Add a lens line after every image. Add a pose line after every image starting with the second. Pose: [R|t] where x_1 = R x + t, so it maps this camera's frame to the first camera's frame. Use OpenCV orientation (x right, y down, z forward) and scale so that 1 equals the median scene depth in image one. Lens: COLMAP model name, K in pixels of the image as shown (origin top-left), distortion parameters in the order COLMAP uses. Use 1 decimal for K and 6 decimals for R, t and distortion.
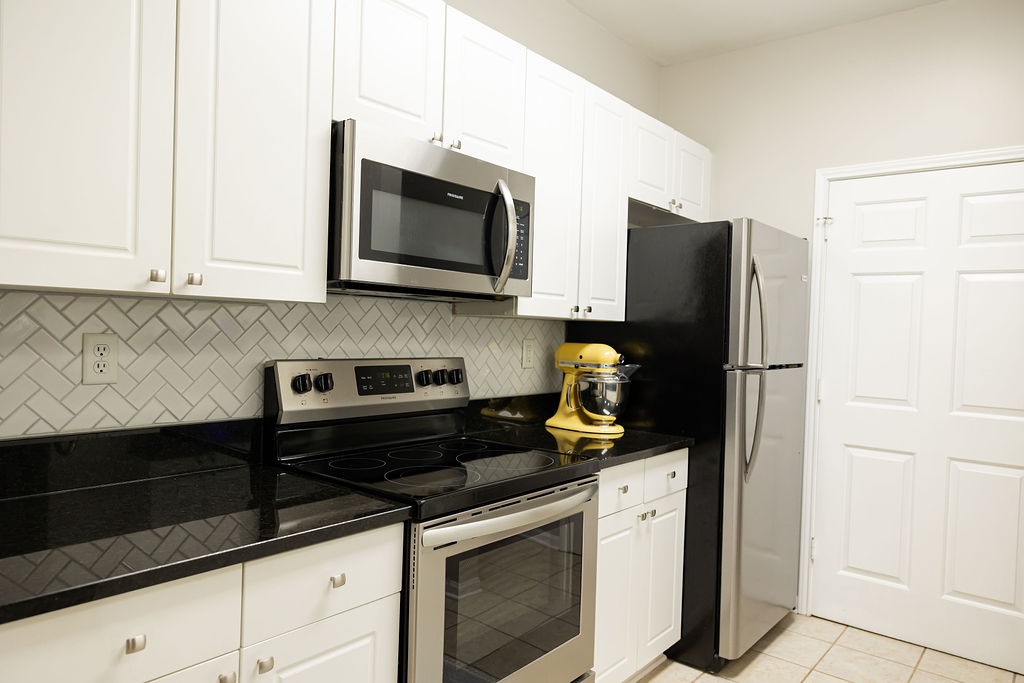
lens RADIAL K [[687.9, 0, 516.0], [0, 687.9, 341.5], [0, 0, 1]] dist [0.001216, -0.008270]
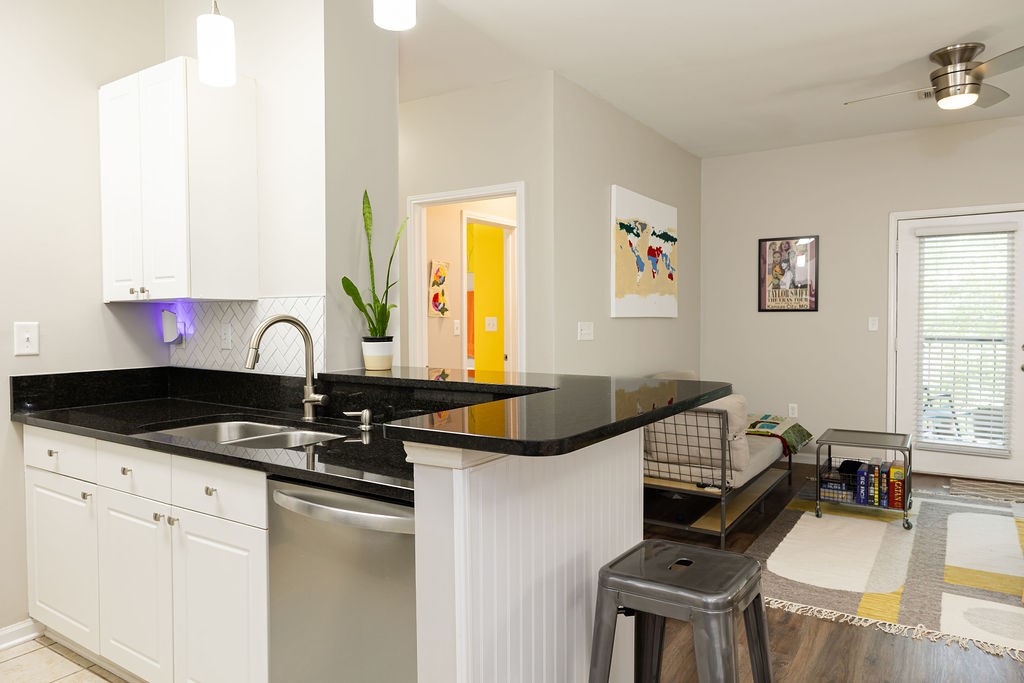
lens RADIAL K [[687.9, 0, 510.7], [0, 687.9, 340.1], [0, 0, 1]] dist [0.001216, -0.008270]
pose [[-0.094242, -0.065254, 0.993408, -0.928055], [0.018059, 0.997573, 0.067241, -0.033234], [-0.995386, 0.024277, -0.092834, 0.588851]]
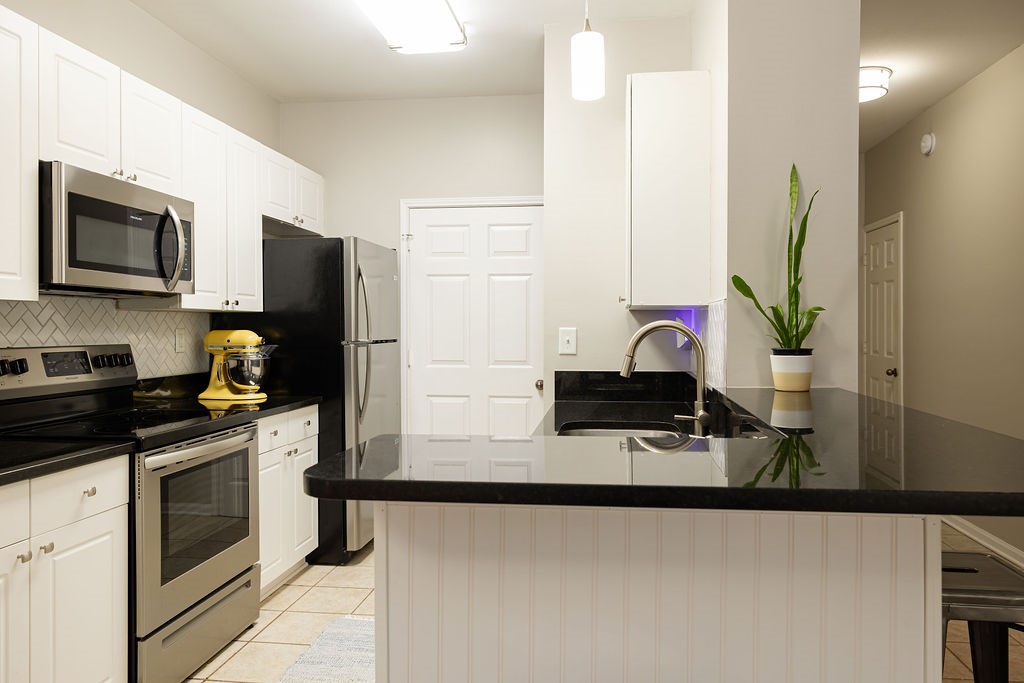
lens RADIAL K [[687.9, 0, 517.2], [0, 687.9, 335.9], [0, 0, 1]] dist [0.001216, -0.008270]
pose [[0.850412, -0.040677, 0.524542, -0.127361], [0.038270, 0.999148, 0.015436, 0.015806], [-0.524723, 0.006947, 0.851245, -0.377871]]
